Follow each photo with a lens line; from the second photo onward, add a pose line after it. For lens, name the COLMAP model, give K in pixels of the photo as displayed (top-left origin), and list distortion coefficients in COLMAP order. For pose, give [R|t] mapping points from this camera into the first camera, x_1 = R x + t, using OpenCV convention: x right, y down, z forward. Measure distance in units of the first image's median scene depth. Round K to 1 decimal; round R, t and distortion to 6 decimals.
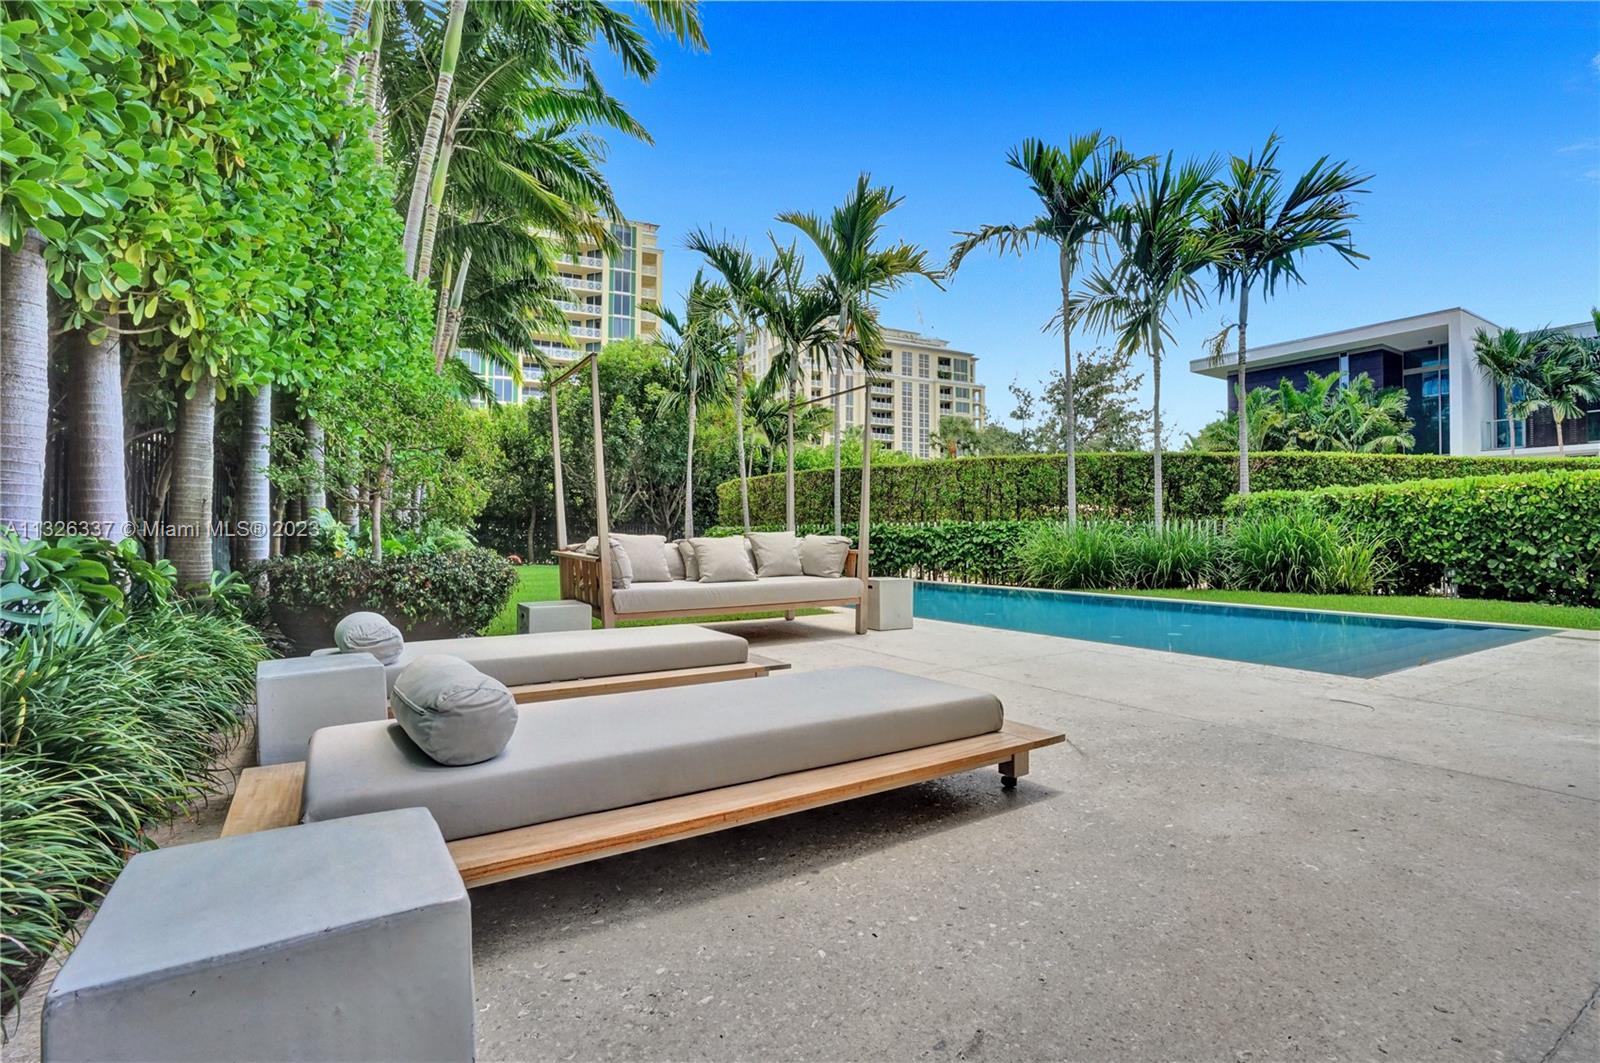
lens RADIAL K [[759.5, 0, 792.7], [0, 759.5, 531.7], [0, 0, 1]] dist [-0.052812, 0.017534]
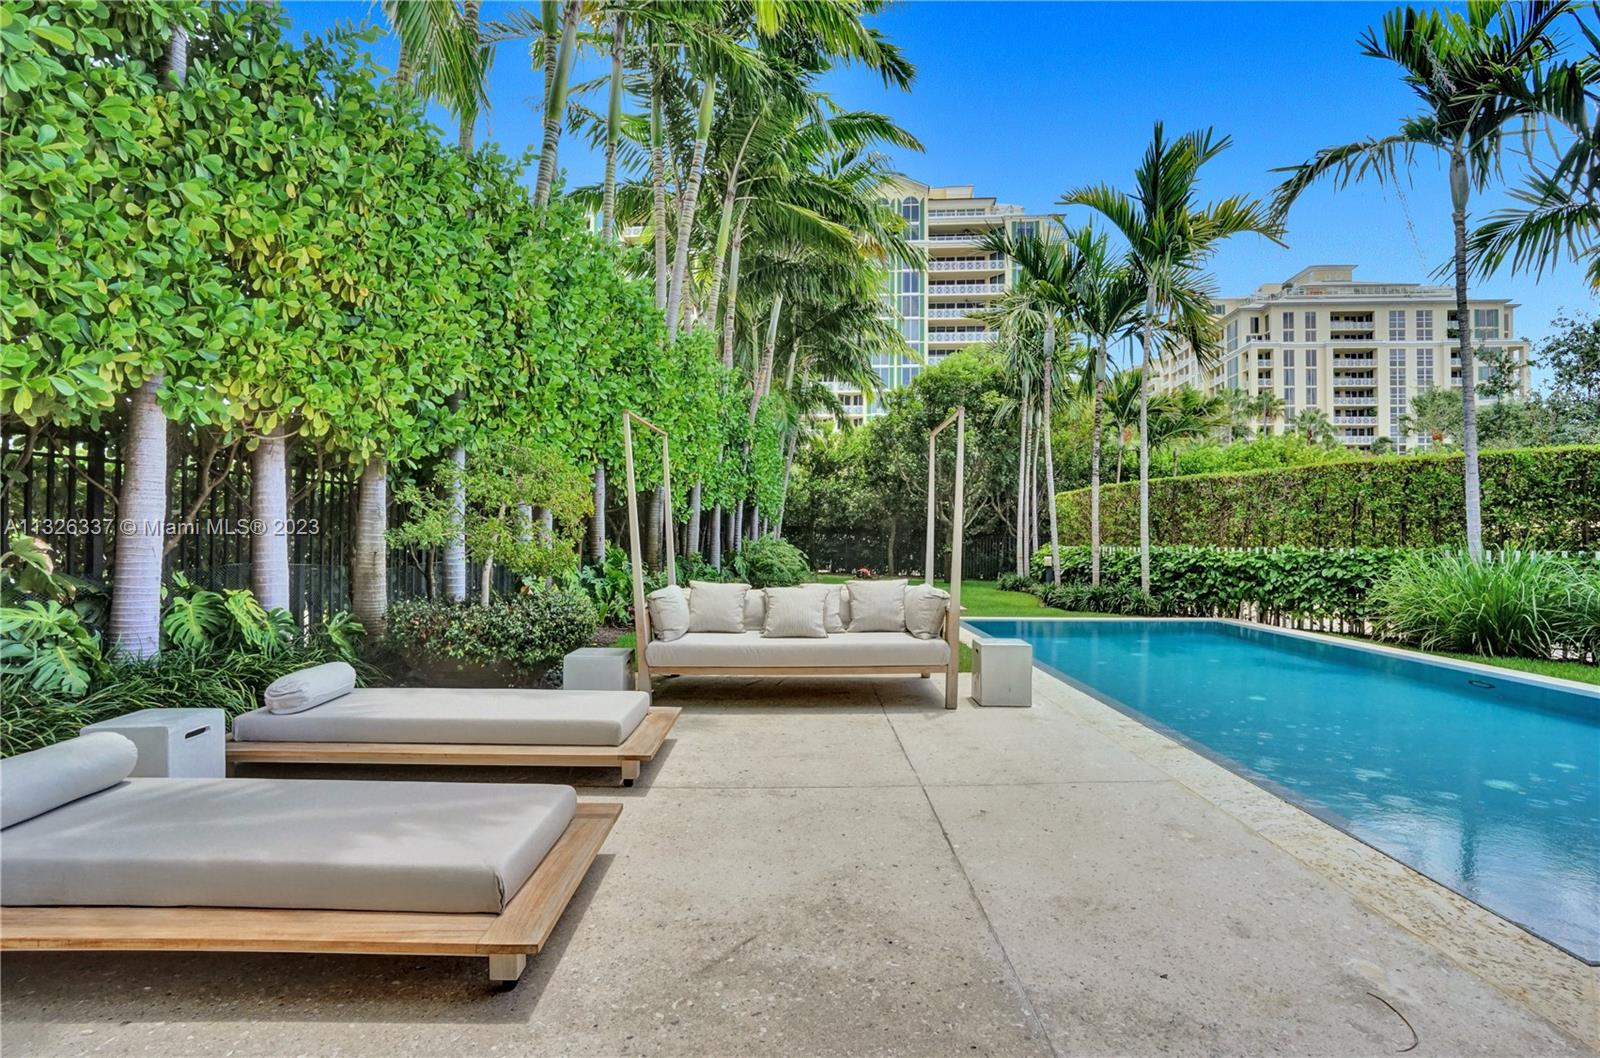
lens RADIAL K [[759.5, 0, 787.9], [0, 759.5, 537.6], [0, 0, 1]] dist [-0.052812, 0.017534]
pose [[0.845049, 0.003985, -0.534674, 0.175943], [-0.001843, 0.999988, 0.004541, -0.025563], [0.534686, -0.002852, 0.845046, 0.092167]]
